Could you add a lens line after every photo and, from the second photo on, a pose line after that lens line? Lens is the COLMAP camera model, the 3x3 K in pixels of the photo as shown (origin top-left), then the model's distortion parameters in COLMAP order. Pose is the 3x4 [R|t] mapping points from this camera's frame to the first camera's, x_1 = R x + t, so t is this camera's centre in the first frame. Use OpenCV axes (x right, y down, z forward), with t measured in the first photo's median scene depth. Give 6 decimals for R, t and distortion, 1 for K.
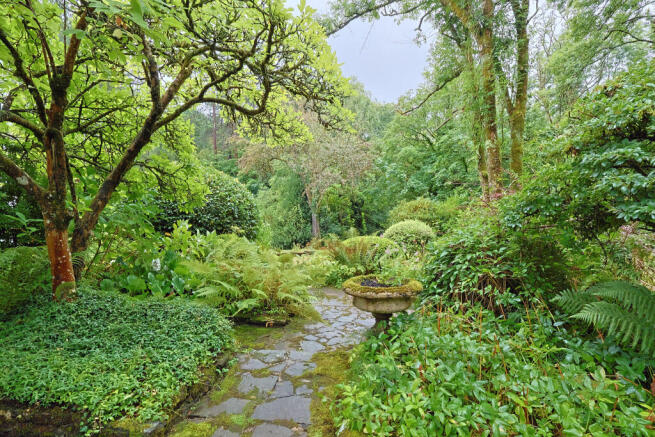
lens RADIAL K [[335.6, 0, 327.9], [0, 335.6, 219.8], [0, 0, 1]] dist [-0.002876, 0.000048]
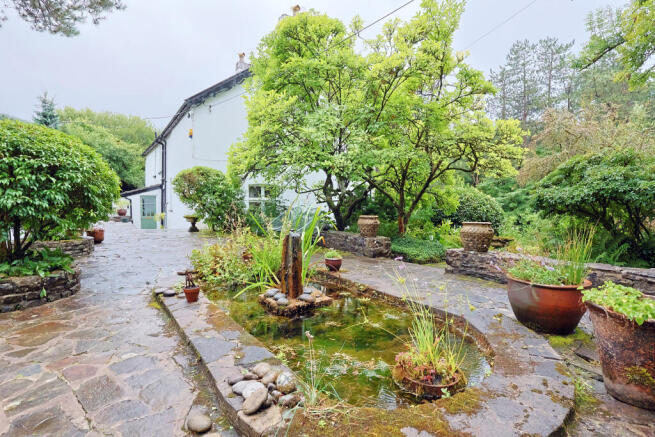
lens RADIAL K [[335.6, 0, 327.9], [0, 335.6, 219.8], [0, 0, 1]] dist [-0.002876, 0.000048]
pose [[0.679172, 0.031691, -0.733295, 0.537722], [-0.055044, 0.998453, -0.007830, 0.059089], [0.731913, 0.045681, 0.679866, -0.841357]]
